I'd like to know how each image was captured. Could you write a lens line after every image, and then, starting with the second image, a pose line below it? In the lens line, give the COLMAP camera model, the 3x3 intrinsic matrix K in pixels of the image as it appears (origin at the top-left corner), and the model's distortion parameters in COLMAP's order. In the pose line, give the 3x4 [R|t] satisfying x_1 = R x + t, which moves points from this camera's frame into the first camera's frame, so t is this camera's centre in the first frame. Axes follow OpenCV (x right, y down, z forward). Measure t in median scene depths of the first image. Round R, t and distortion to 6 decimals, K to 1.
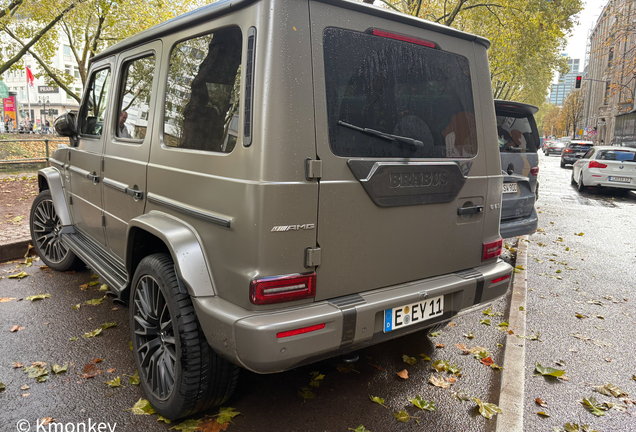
lens RADIAL K [[497.1, 0, 318.0], [0, 497.1, 216.0], [0, 0, 1]] dist [0.004285, 0.001925]
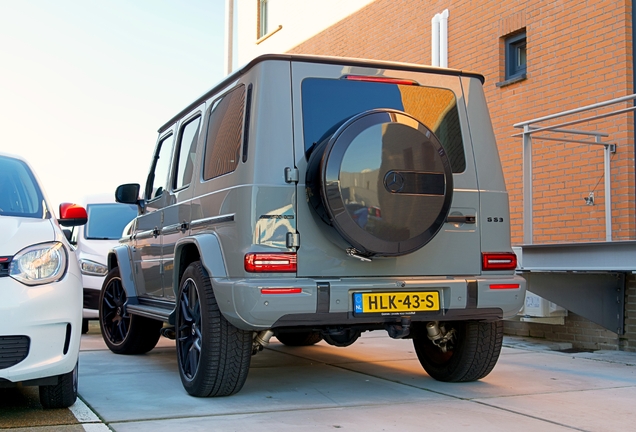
lens RADIAL K [[869.6, 0, 318.0], [0, 869.6, 216.0], [0, 0, 1]] dist [-0.016587, -0.016351]
pose [[0.963140, -0.060633, -0.262077, 0.530017], [-0.000682, 0.973712, -0.227781, 0.436441], [0.268998, 0.219564, 0.937780, -0.936024]]
